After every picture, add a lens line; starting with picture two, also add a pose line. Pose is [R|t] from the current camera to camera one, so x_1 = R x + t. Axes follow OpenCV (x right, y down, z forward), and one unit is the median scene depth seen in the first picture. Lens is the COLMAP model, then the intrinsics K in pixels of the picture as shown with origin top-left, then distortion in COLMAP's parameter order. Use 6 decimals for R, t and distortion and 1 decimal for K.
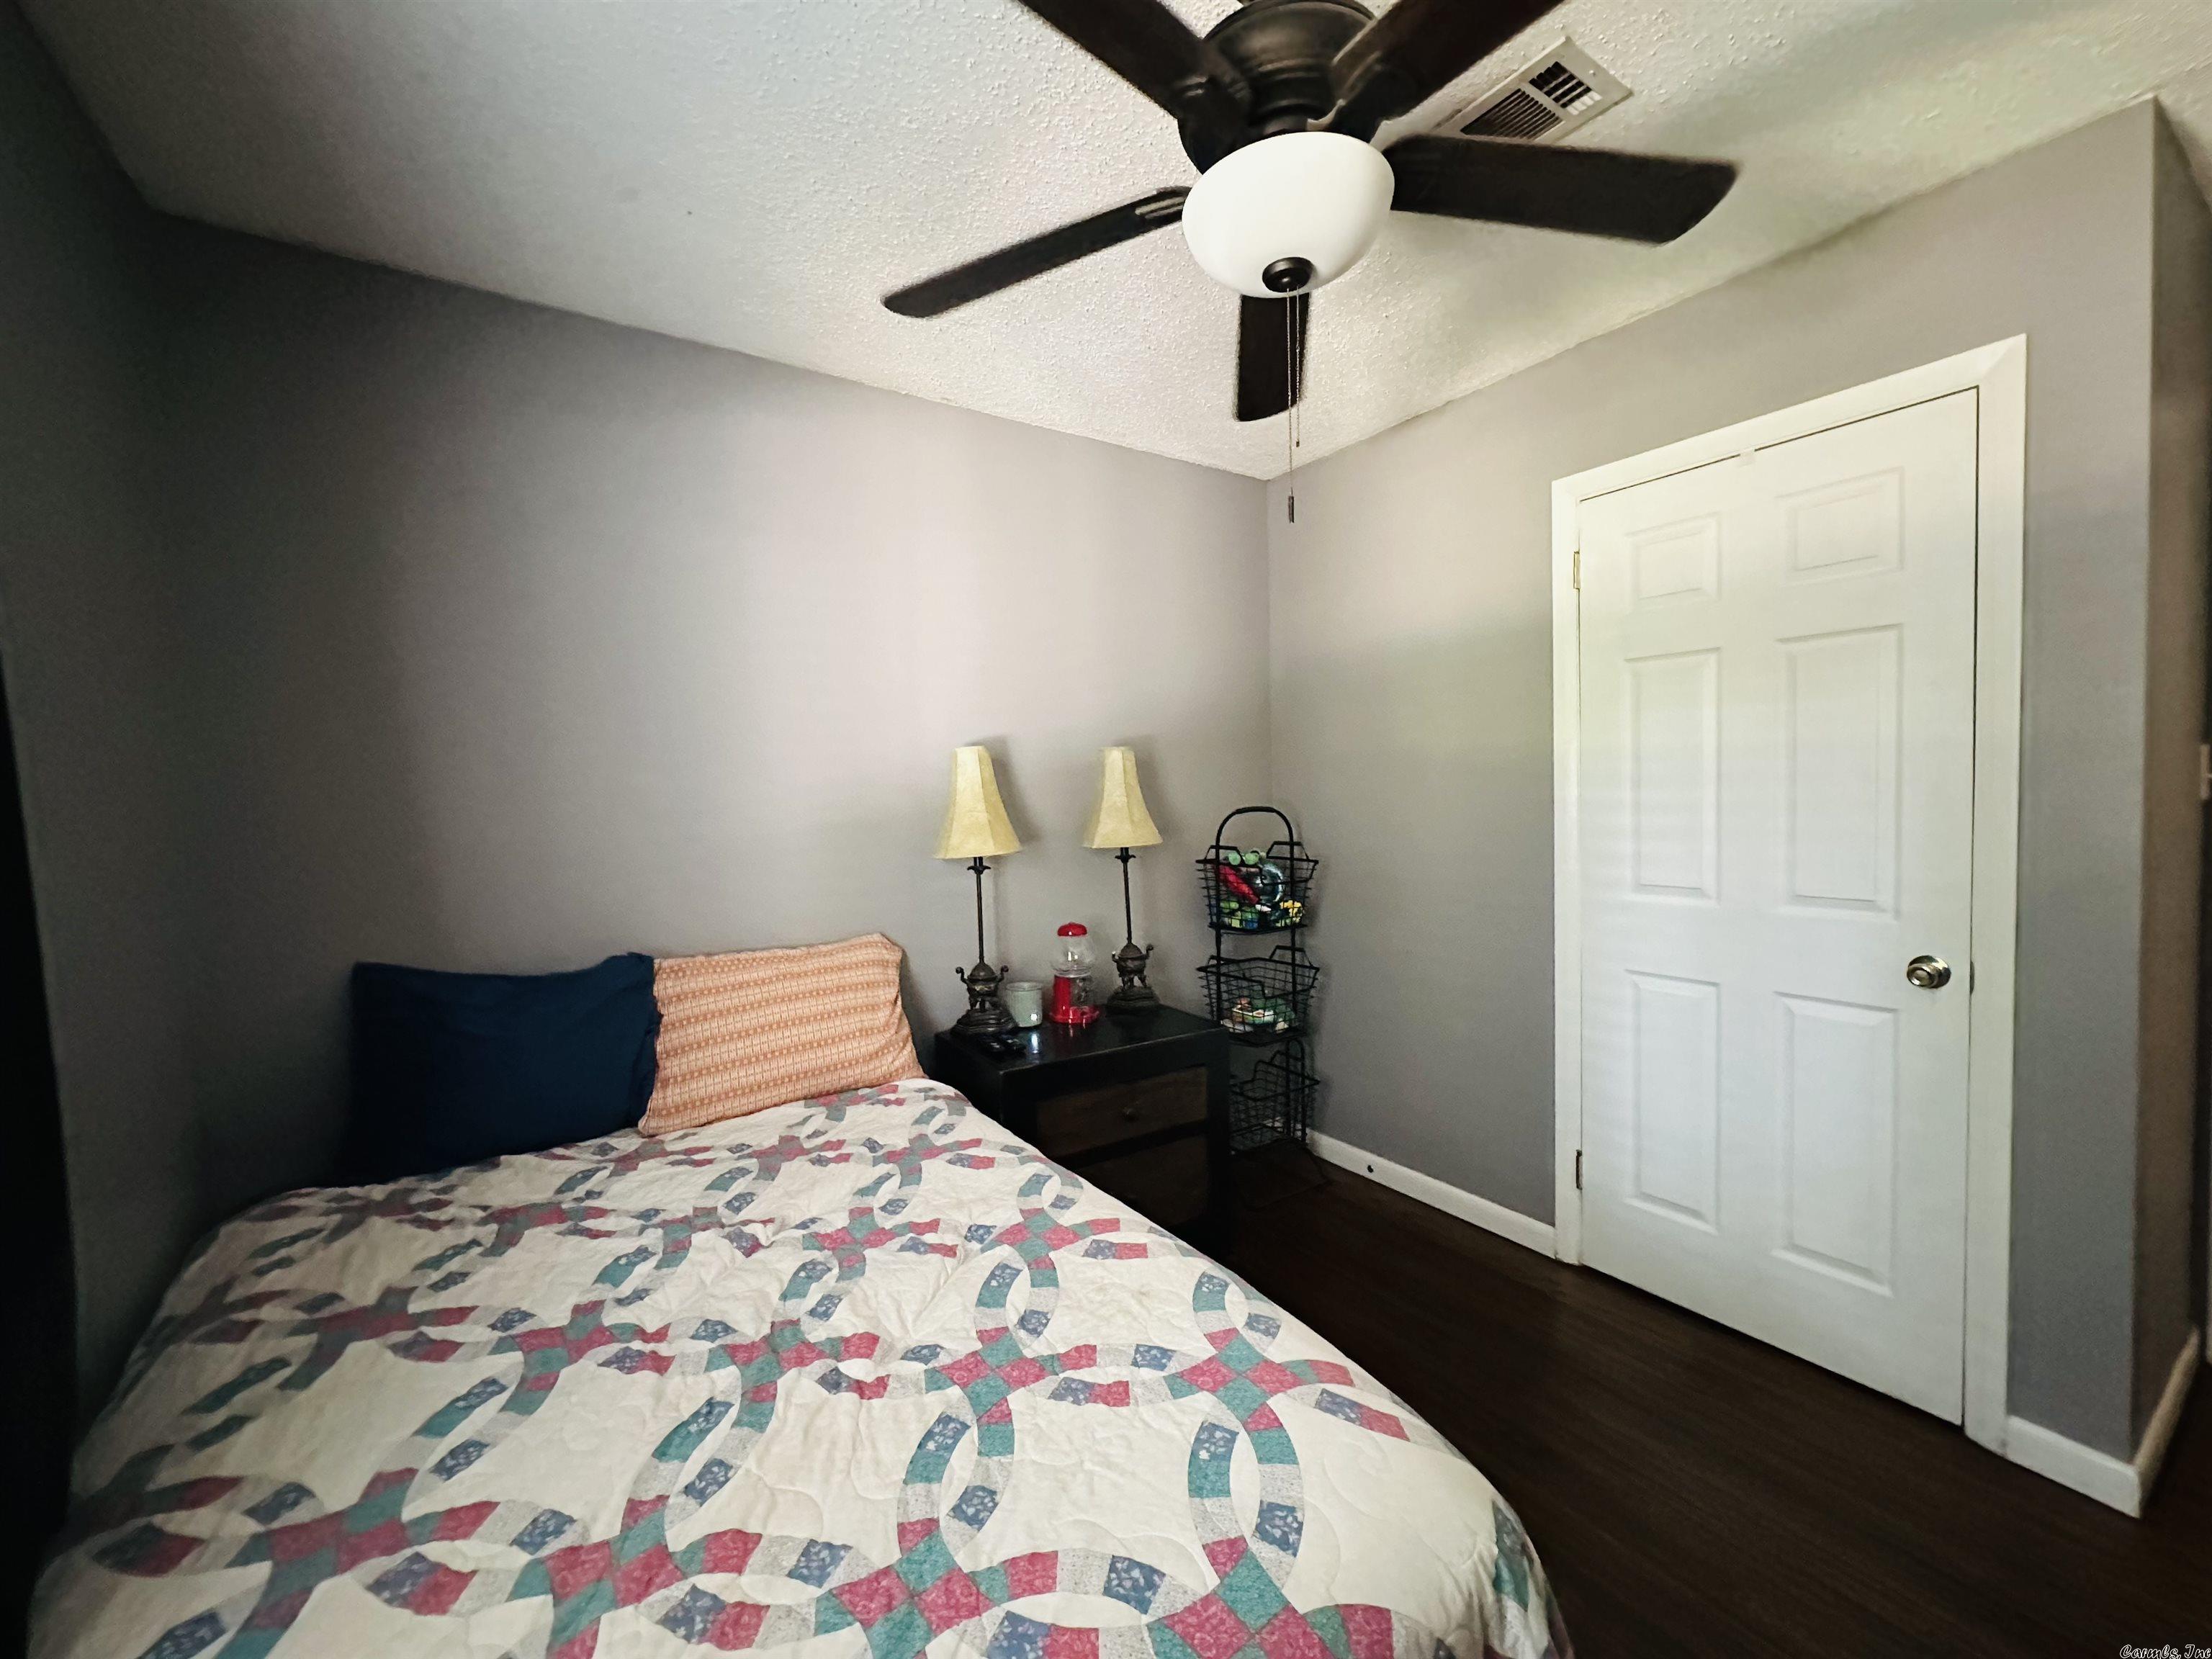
lens RADIAL K [[882.8, 0, 1092.7], [0, 882.8, 824.9], [0, 0, 1]] dist [-0.004152, 0.000990]
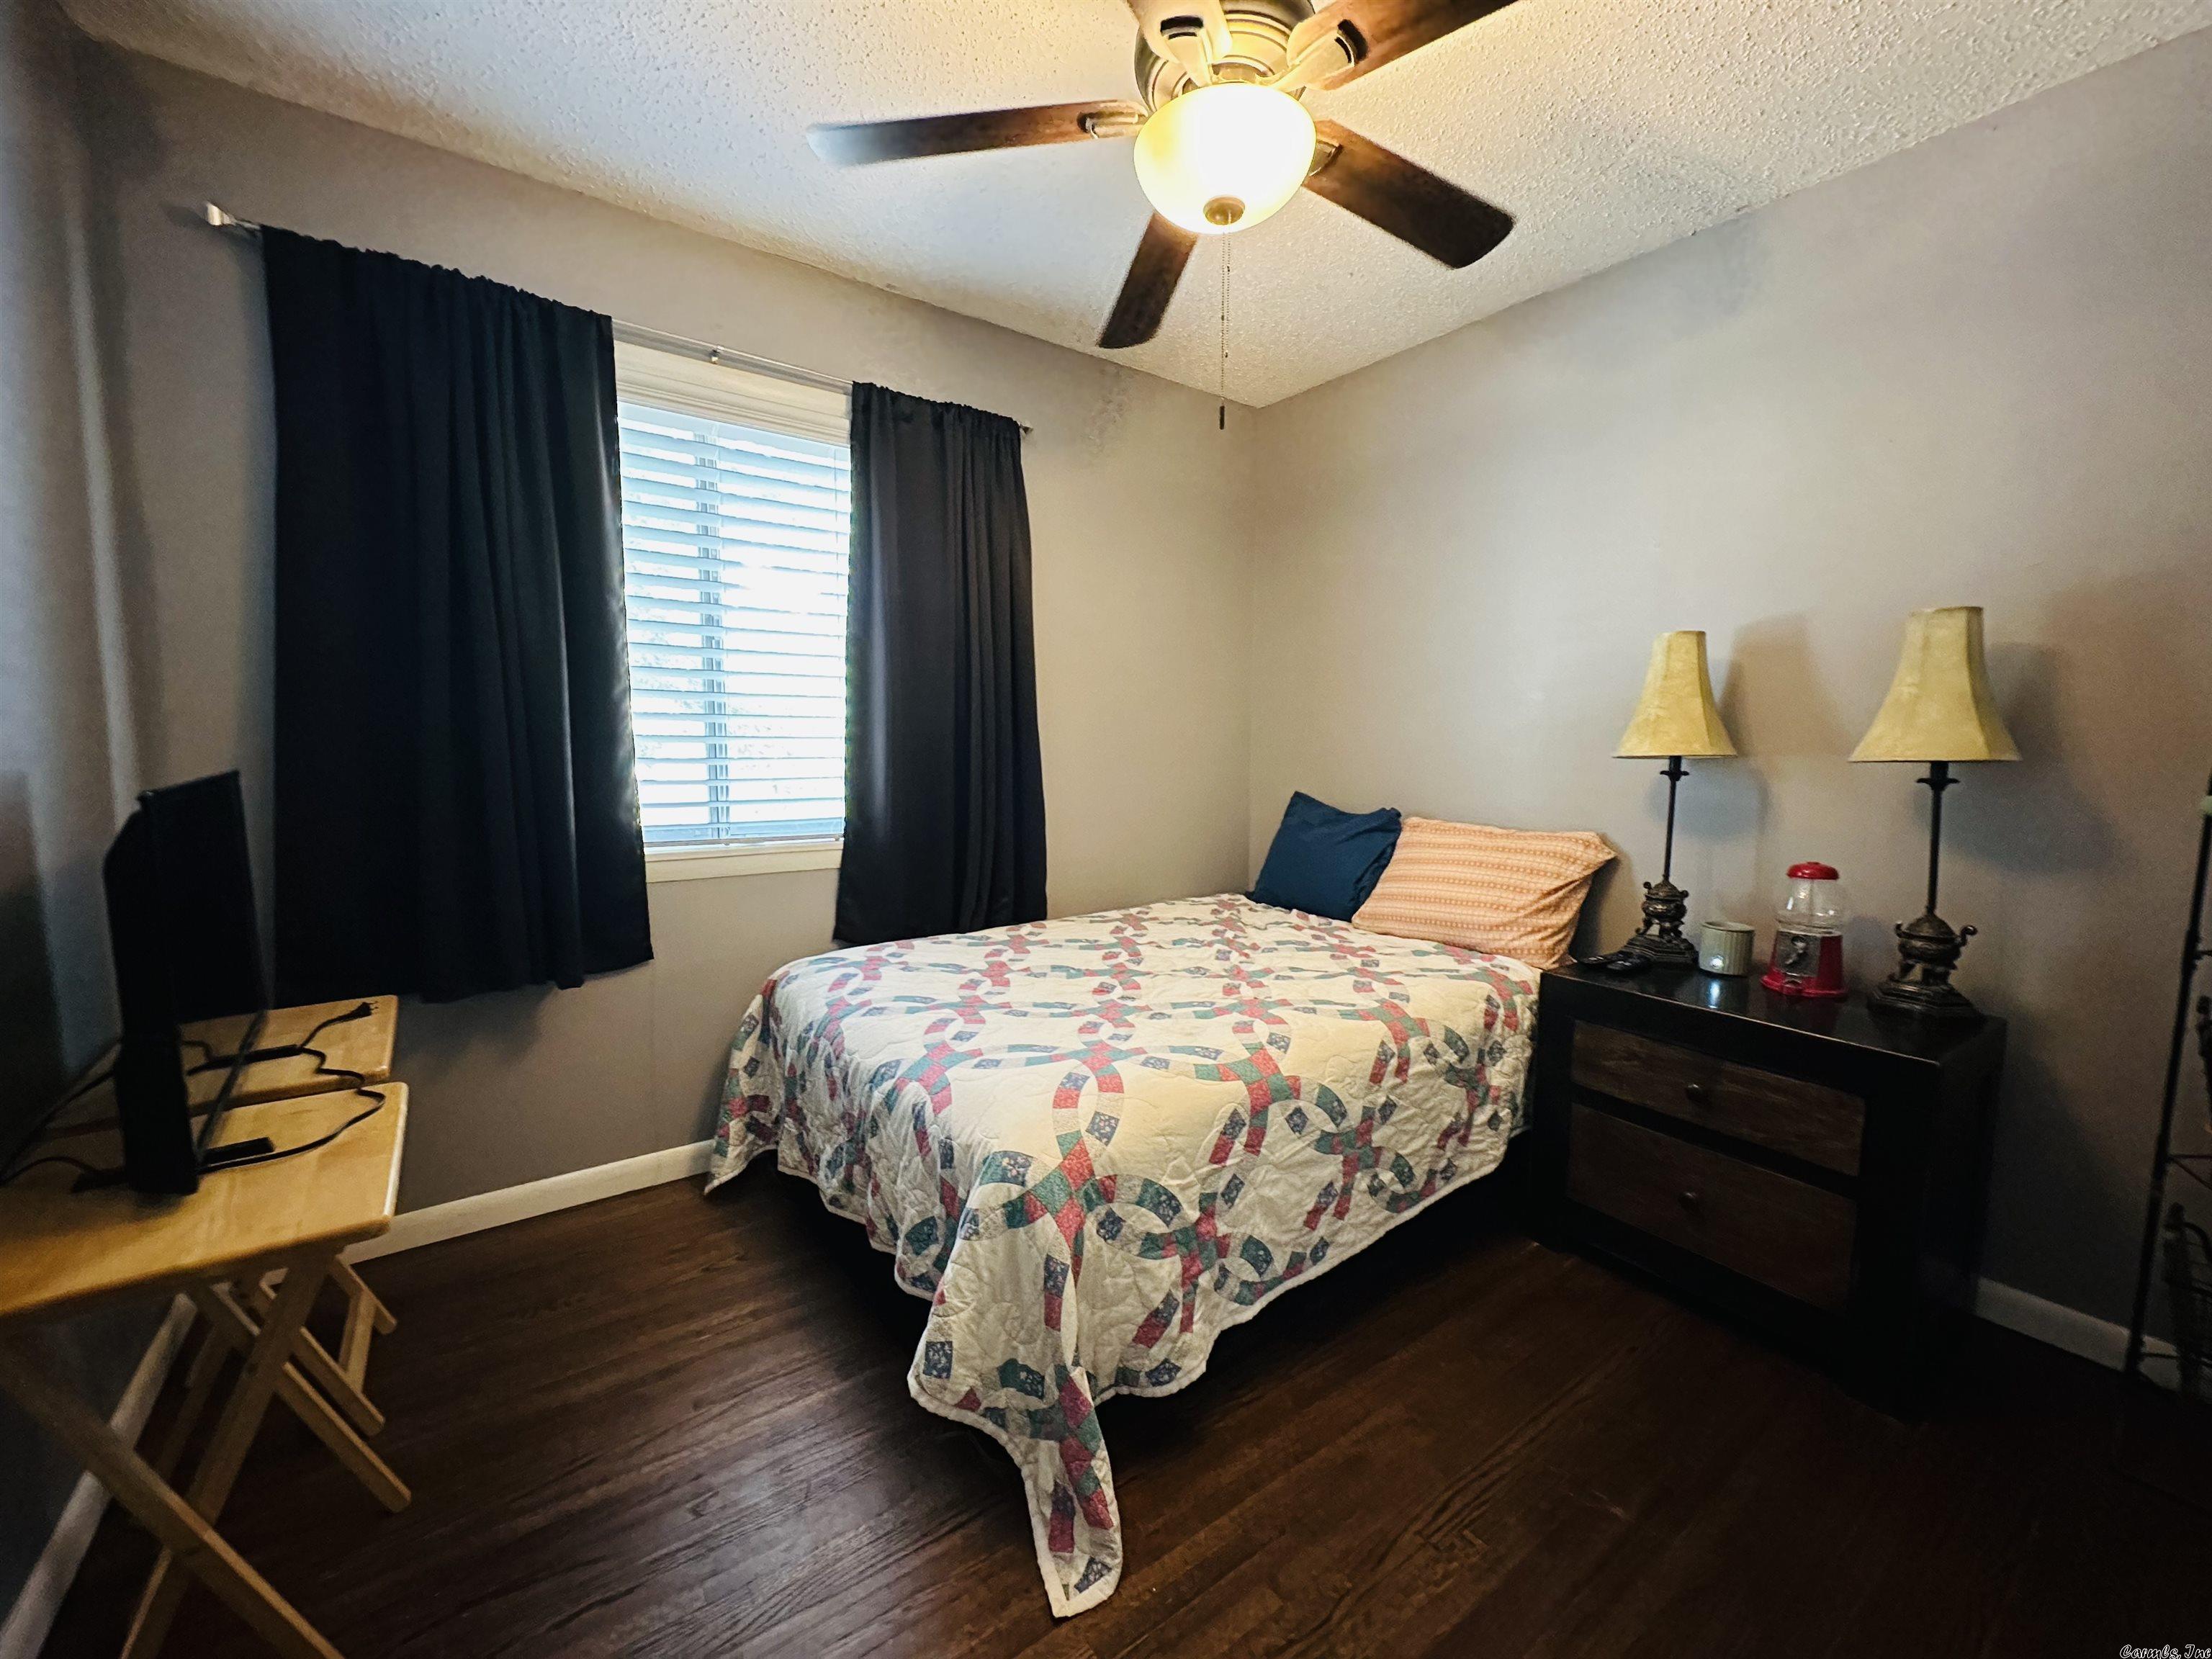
lens RADIAL K [[882.8, 0, 1091.8], [0, 882.8, 840.0], [0, 0, 1]] dist [-0.004152, 0.000990]
pose [[0.041409, 0.136595, -0.989761, 0.704011], [-0.051006, 0.989608, 0.134440, 0.028975], [0.997840, 0.044917, 0.047946, 0.395804]]
